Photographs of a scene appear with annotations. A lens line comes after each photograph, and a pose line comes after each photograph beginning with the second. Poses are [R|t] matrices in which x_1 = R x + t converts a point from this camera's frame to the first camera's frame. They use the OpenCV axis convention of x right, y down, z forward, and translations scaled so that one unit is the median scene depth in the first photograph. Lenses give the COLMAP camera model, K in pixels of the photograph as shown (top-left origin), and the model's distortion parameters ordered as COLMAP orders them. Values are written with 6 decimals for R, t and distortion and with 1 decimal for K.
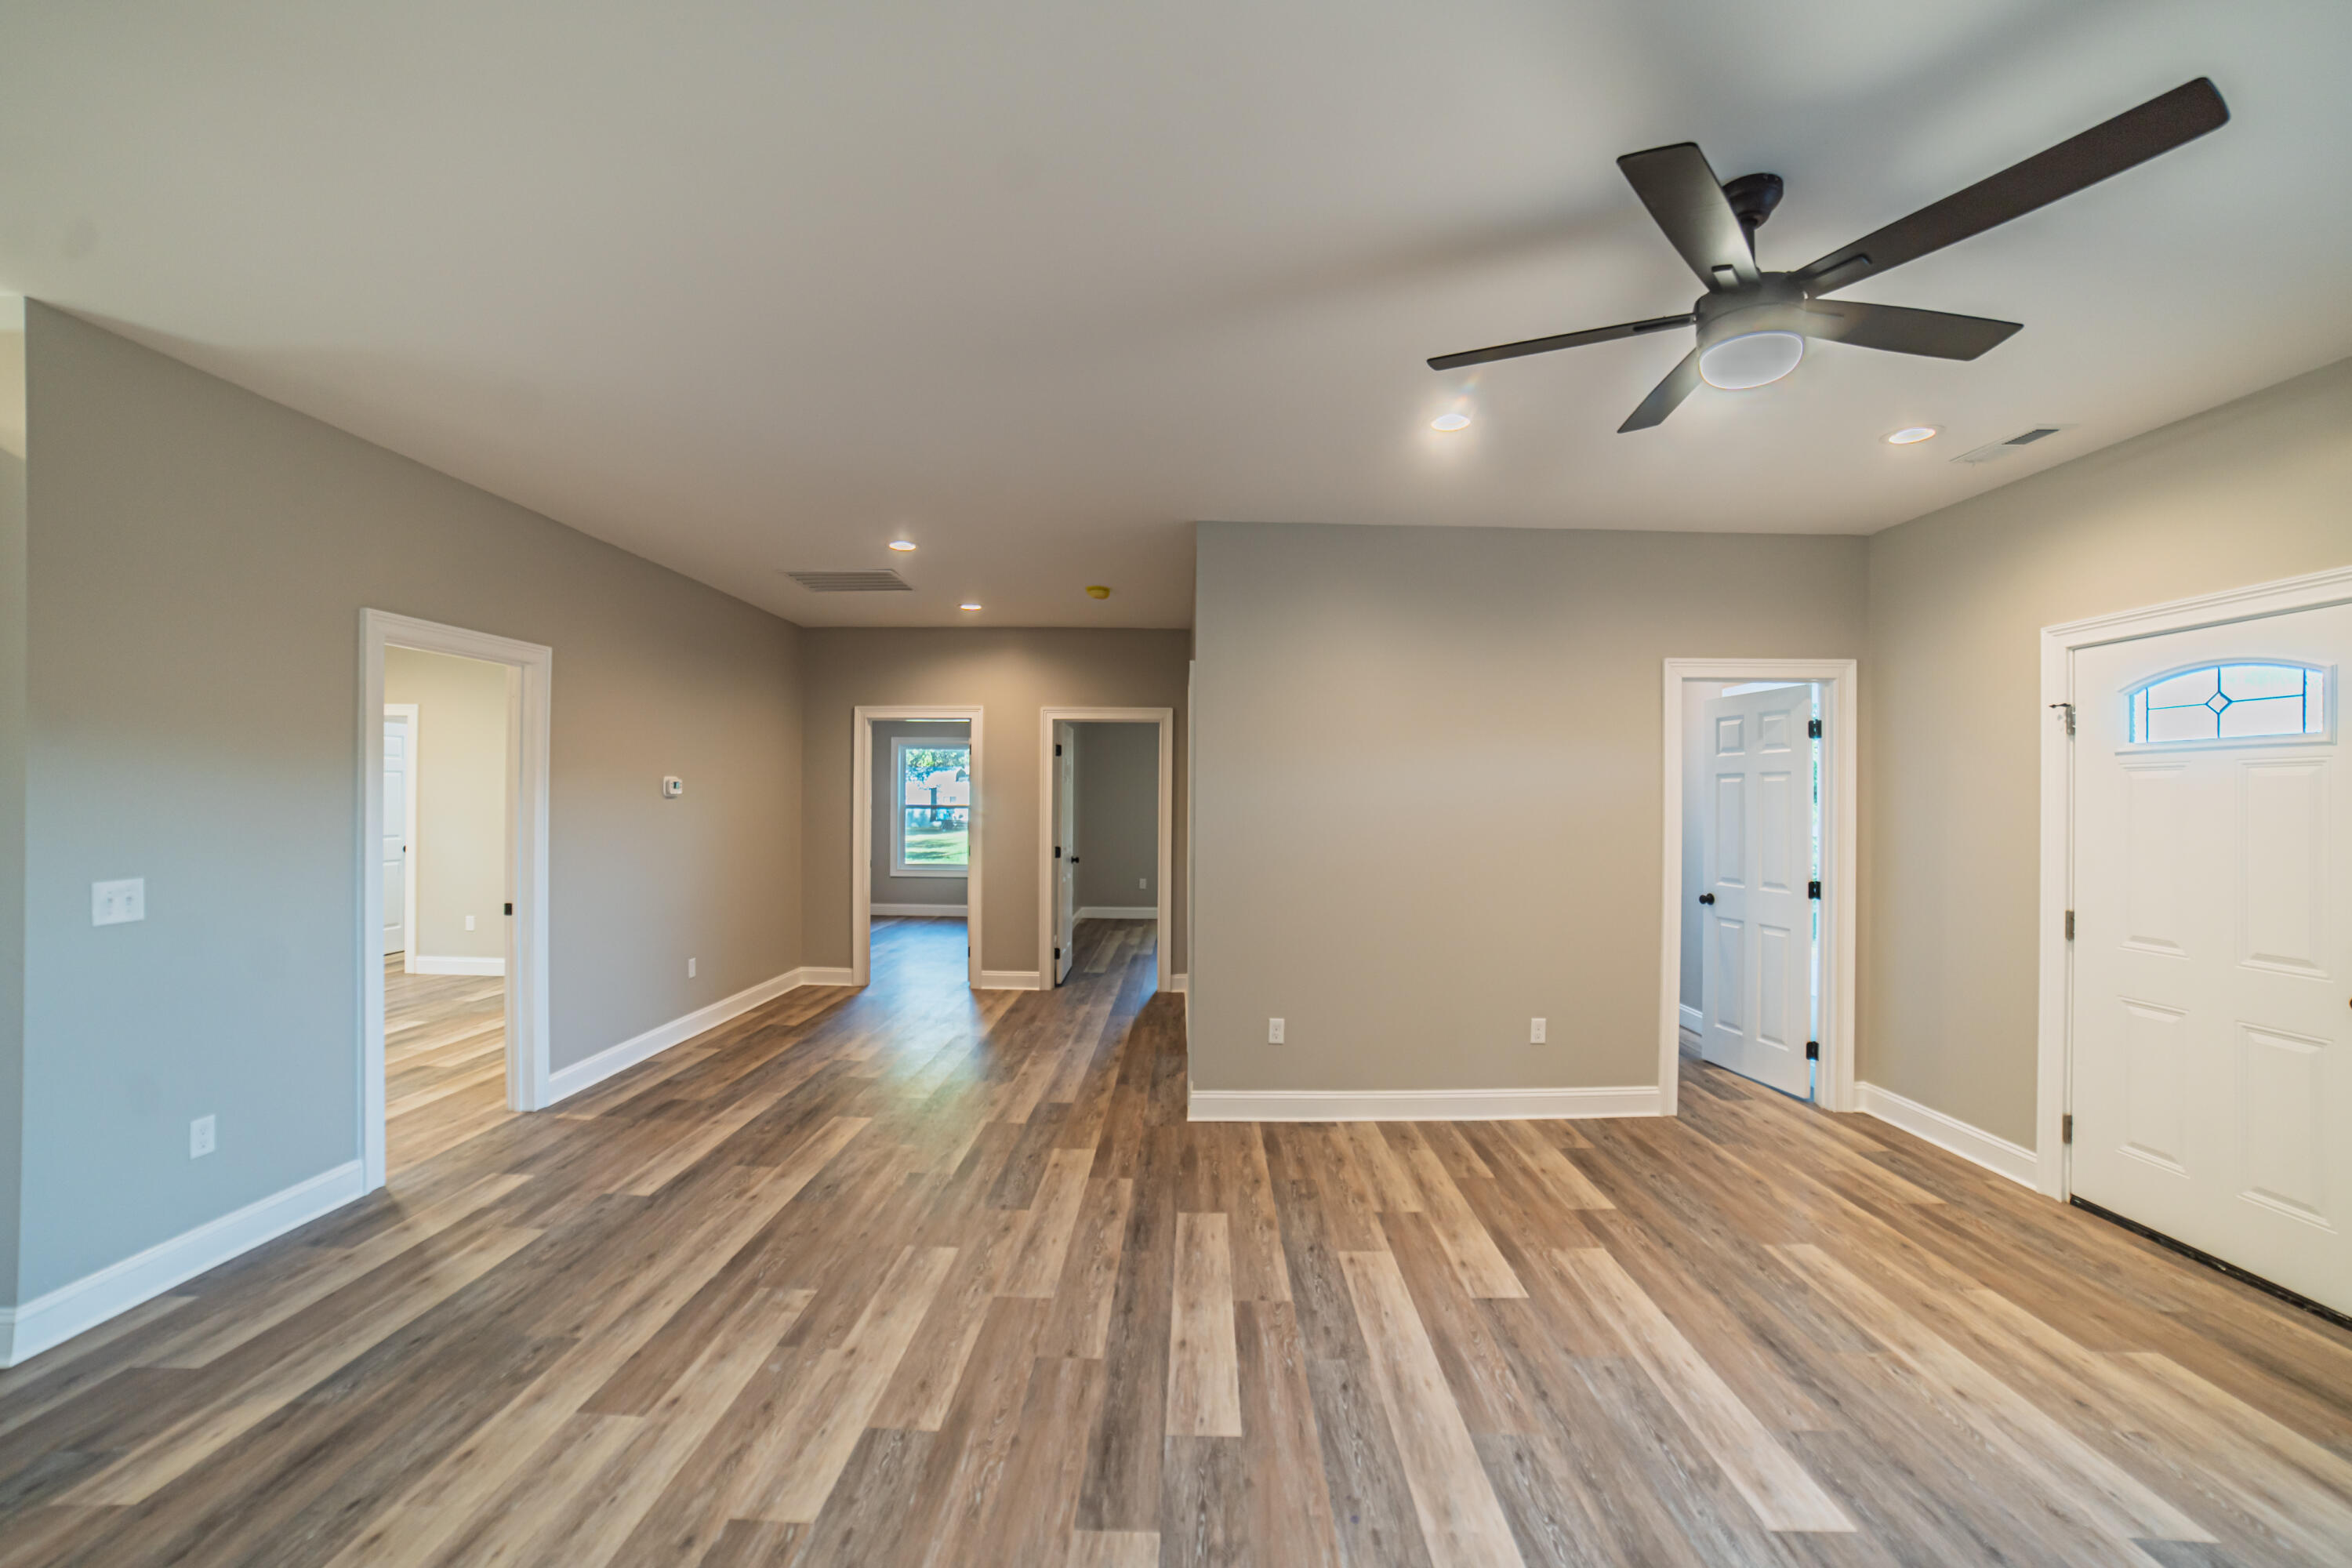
lens RADIAL K [[950.2, 0, 1170.6], [0, 950.2, 784.0], [0, 0, 1]] dist [-0.091033, 0.035756]
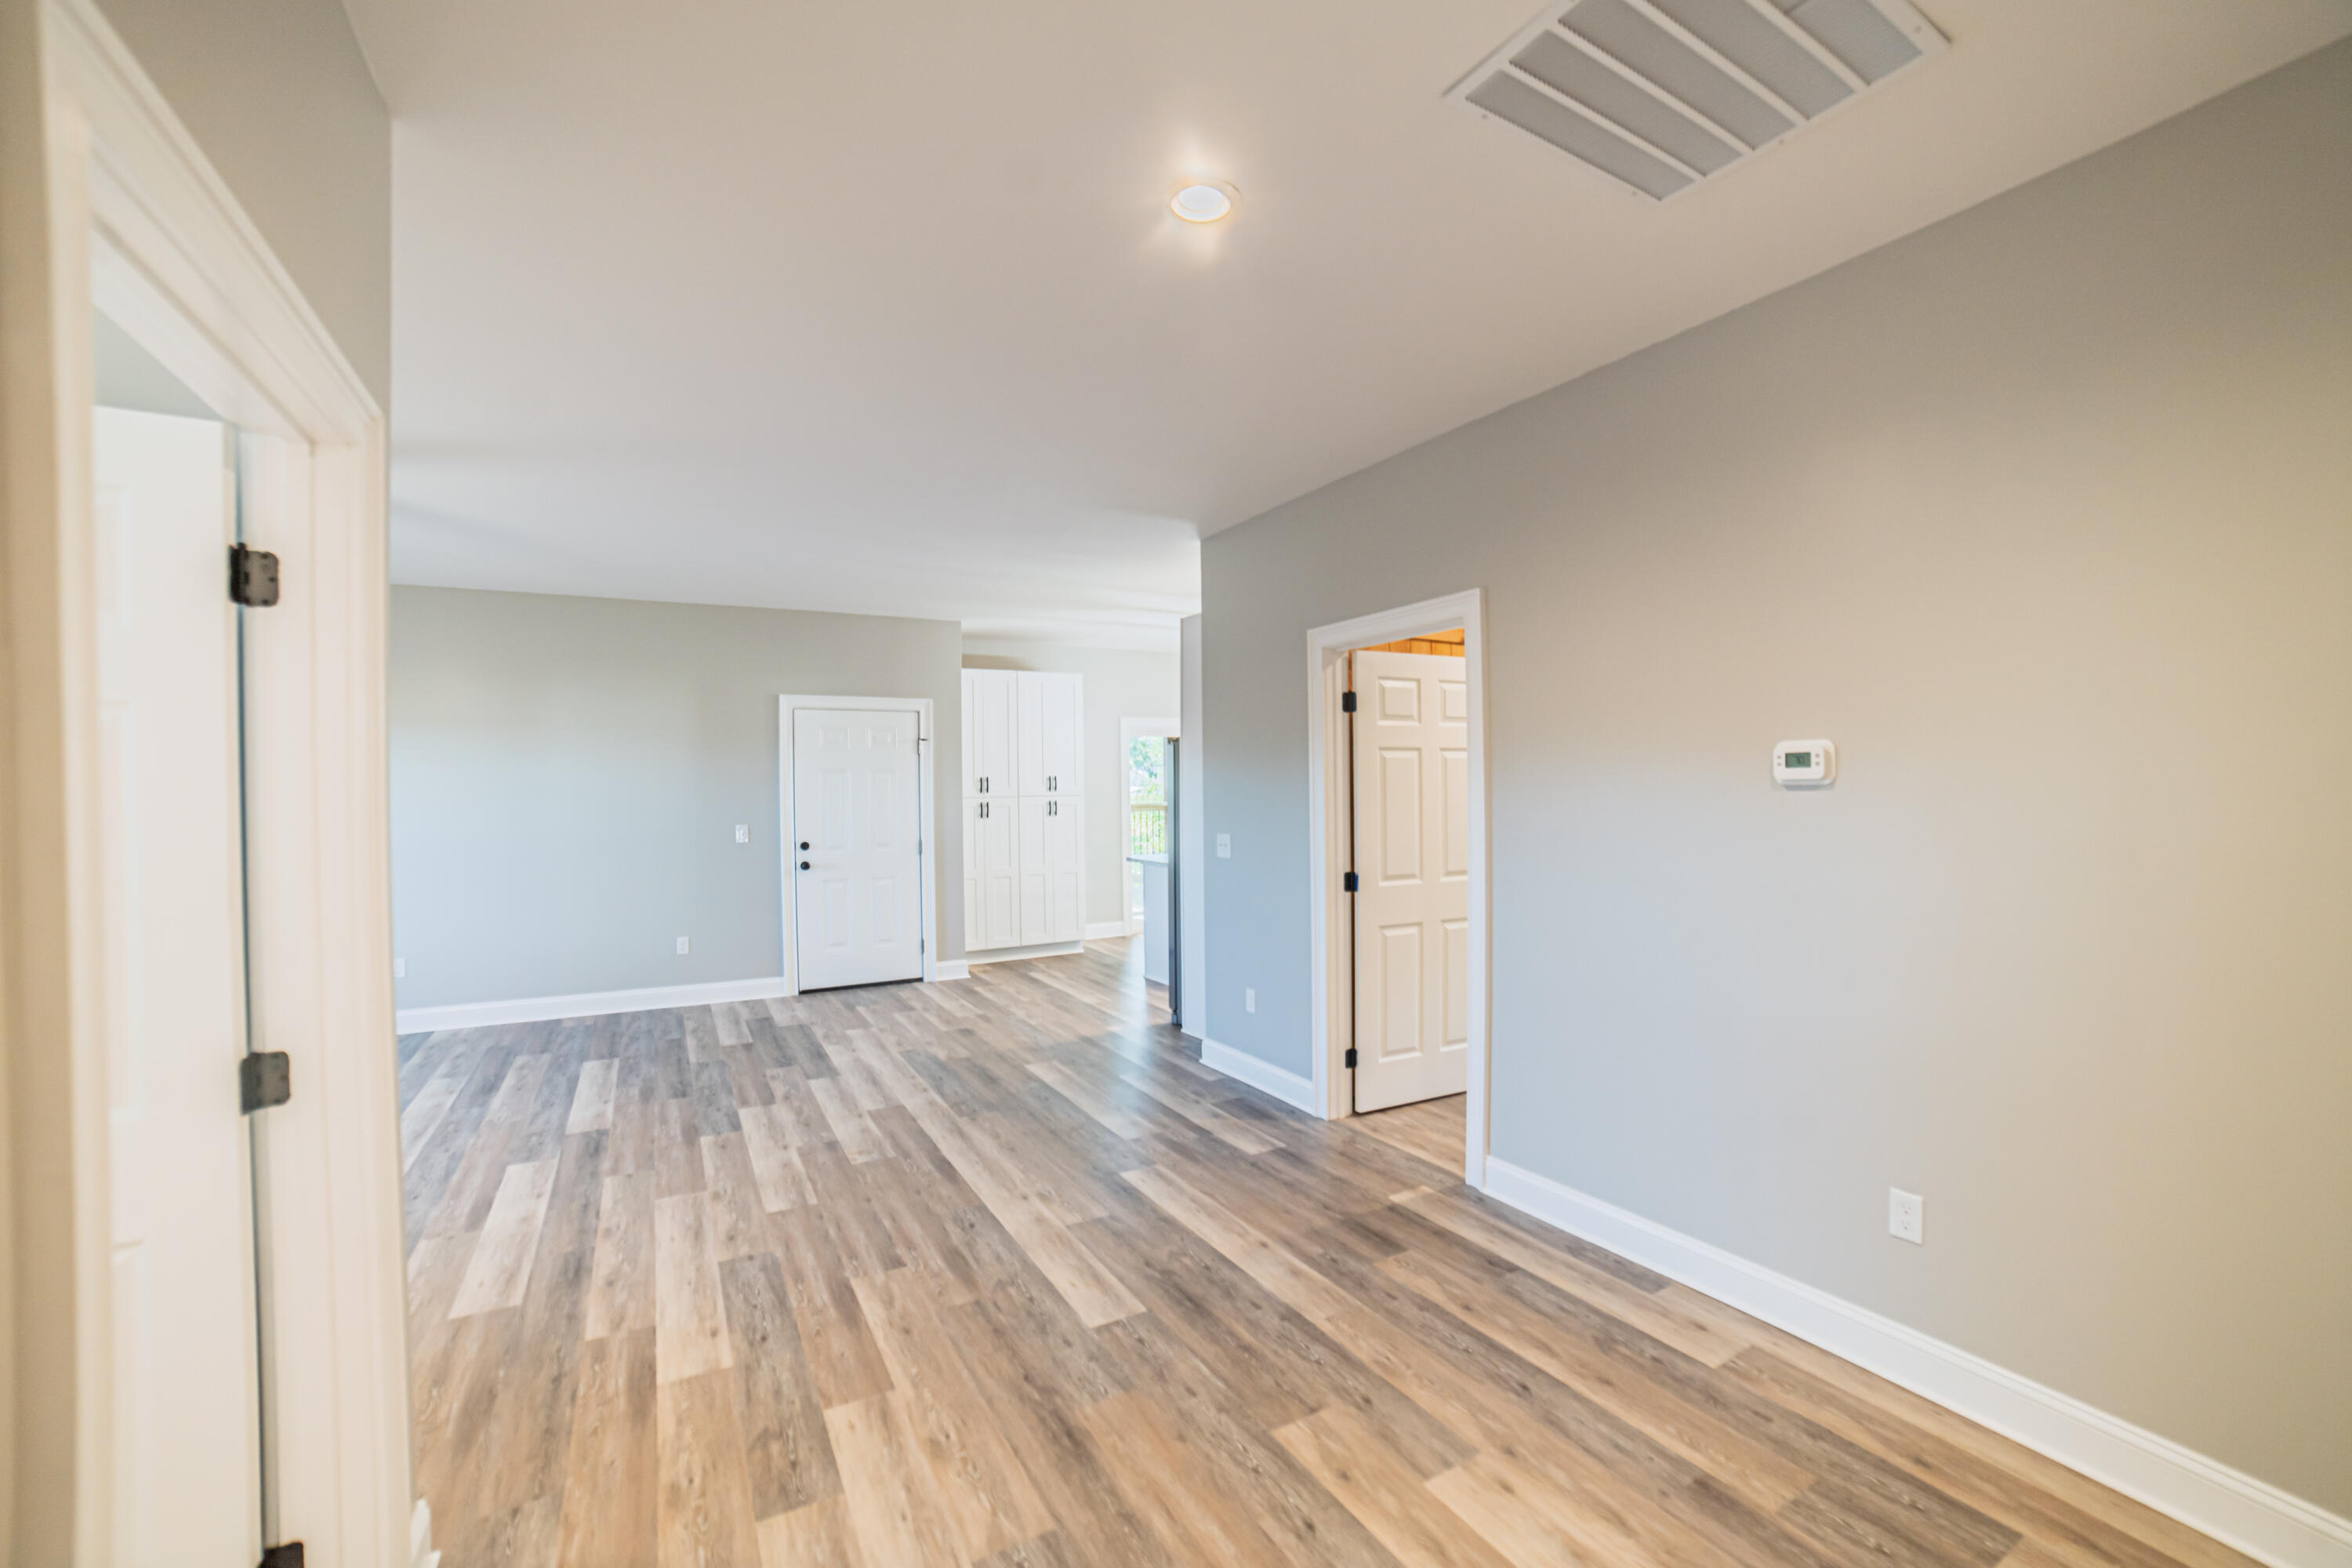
lens RADIAL K [[955.2, 0, 1173.9], [0, 955.2, 790.9], [0, 0, 1]] dist [-0.111883, 0.044466]
pose [[-0.858615, 0.006862, -0.512576, -0.083925], [0.011441, 0.999918, -0.005780, 0.024285], [0.512494, -0.010827, -0.858623, 1.963737]]
